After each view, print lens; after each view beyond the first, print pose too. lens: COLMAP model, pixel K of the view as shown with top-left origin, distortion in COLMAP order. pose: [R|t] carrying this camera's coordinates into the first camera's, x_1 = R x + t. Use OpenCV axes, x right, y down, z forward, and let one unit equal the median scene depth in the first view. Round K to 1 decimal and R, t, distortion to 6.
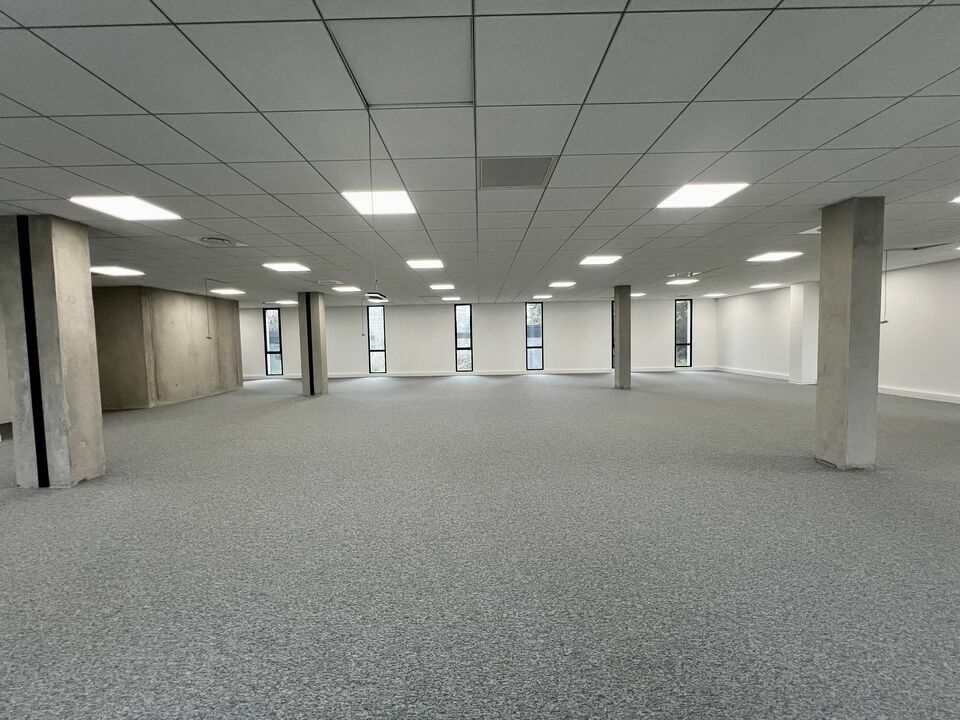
lens RADIAL K [[390.7, 0, 480.0], [0, 390.7, 360.0], [0, 0, 1]] dist [-0.006050, -0.000128]
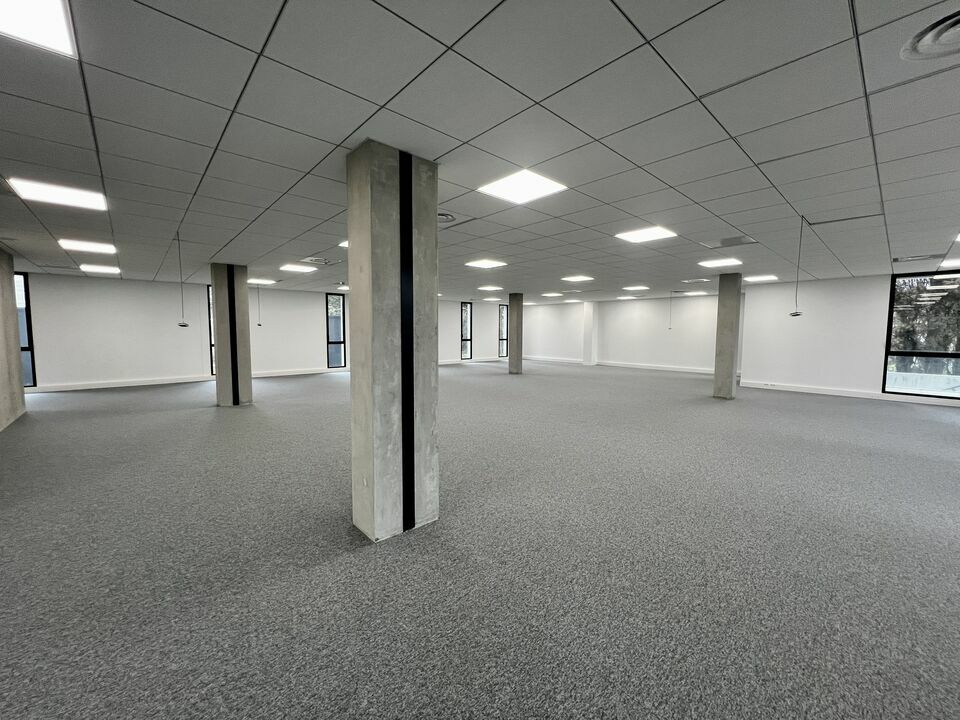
lens RADIAL K [[384.2, 0, 479.2], [0, 384.2, 357.6], [0, 0, 1]] dist [0.000380, 0.000483]
pose [[0.742091, -0.024615, 0.669847, -1.242113], [0.019173, 0.999696, 0.015495, -0.004388], [-0.670025, 0.001344, 0.742338, 0.306706]]
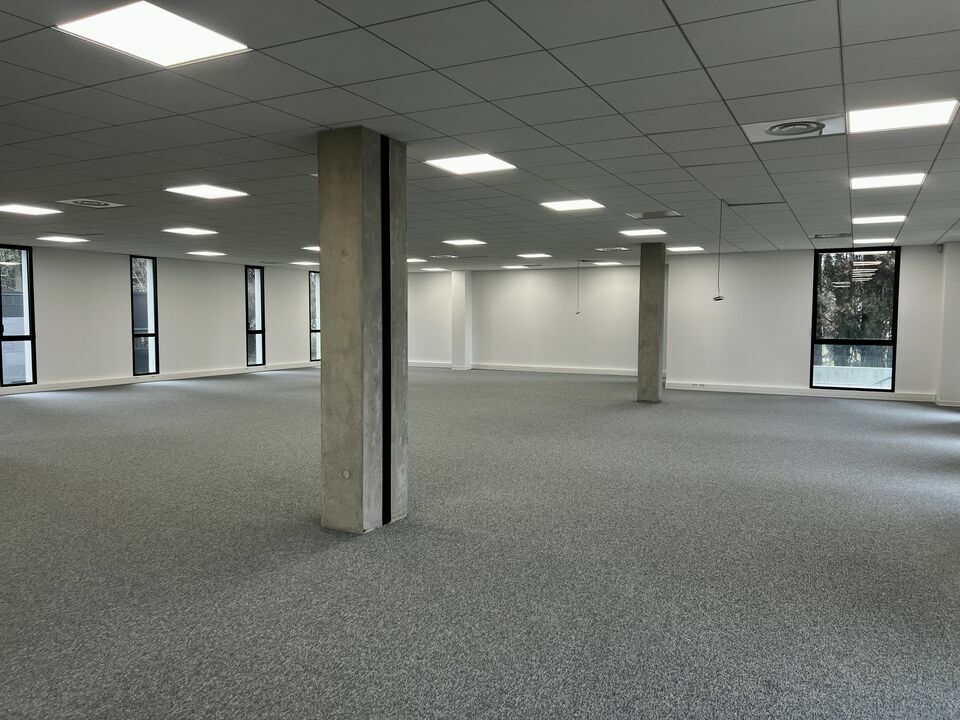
lens RADIAL K [[718.5, 0, 480.0], [0, 718.5, 360.0], [0, 0, 1]] dist [0.076050, -0.001423]
pose [[0.462238, -0.032527, 0.886159, -1.812027], [0.037976, 0.999136, 0.016865, 0.014057], [-0.885942, 0.025857, 0.463074, 0.196550]]
